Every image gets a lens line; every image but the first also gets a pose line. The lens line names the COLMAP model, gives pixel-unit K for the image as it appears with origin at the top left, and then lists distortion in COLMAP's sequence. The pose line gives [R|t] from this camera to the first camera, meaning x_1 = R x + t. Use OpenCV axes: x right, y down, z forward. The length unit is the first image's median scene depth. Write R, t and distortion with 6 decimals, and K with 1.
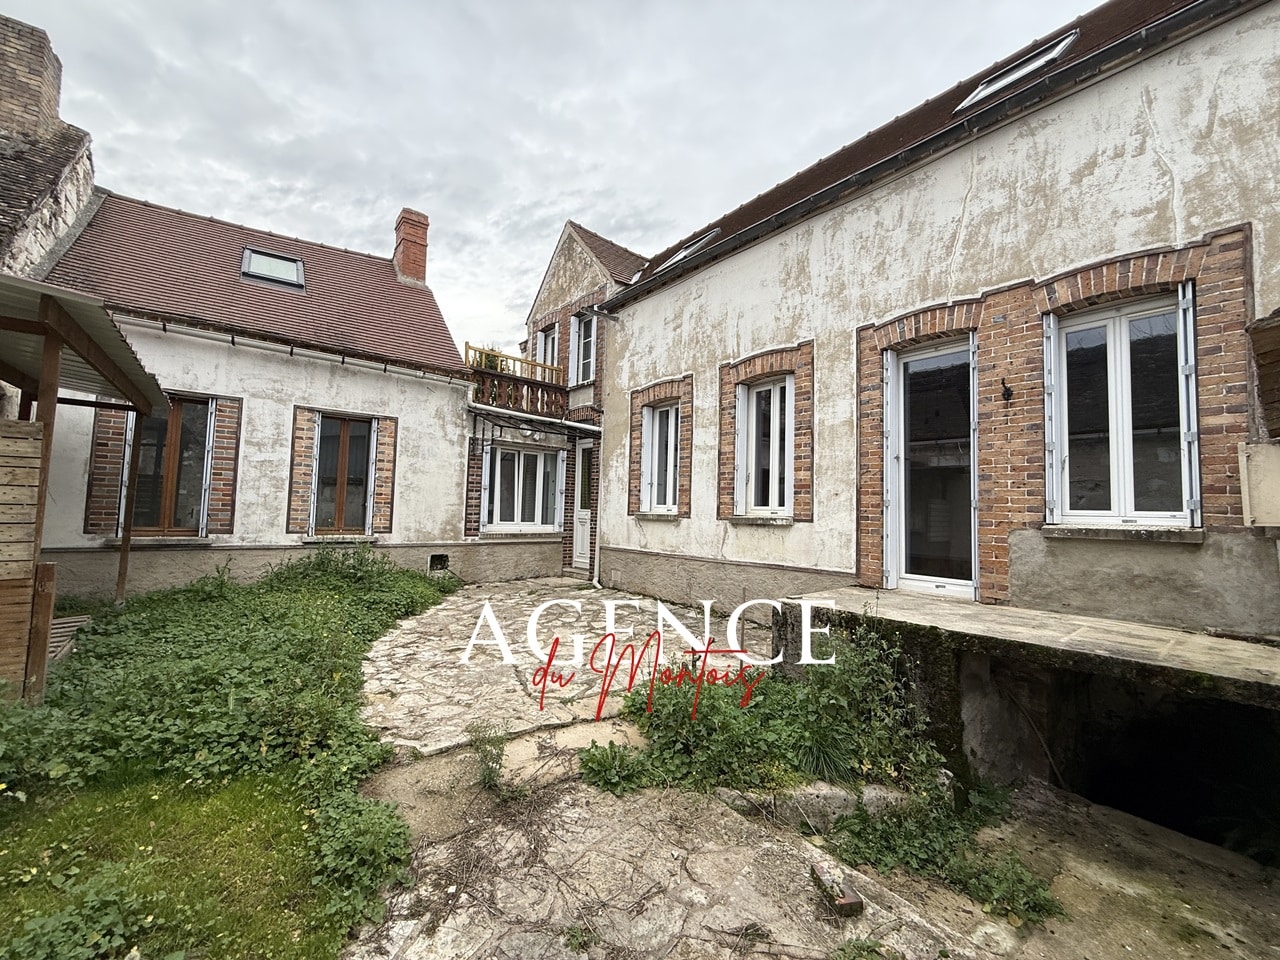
lens RADIAL K [[503.3, 0, 637.0], [0, 503.3, 480.8], [0, 0, 1]] dist [-0.000501, 0.000042]
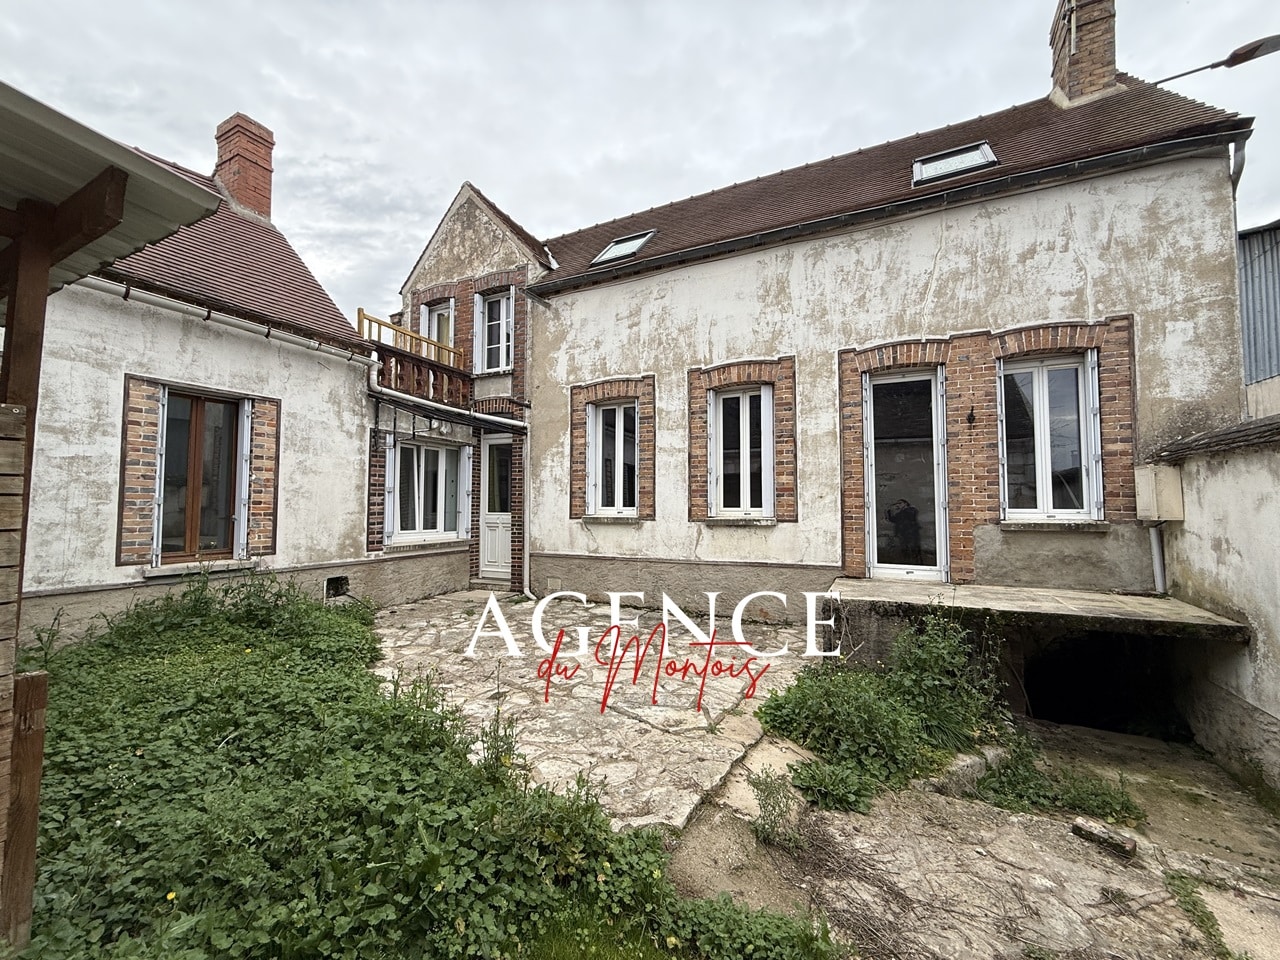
lens RADIAL K [[503.3, 0, 638.4], [0, 503.3, 481.2], [0, 0, 1]] dist [-0.000501, 0.000042]
pose [[0.912150, -0.004732, 0.409829, -0.428229], [-0.002043, 0.999868, 0.016090, -0.025245], [-0.409851, -0.015514, 0.912020, 0.140651]]
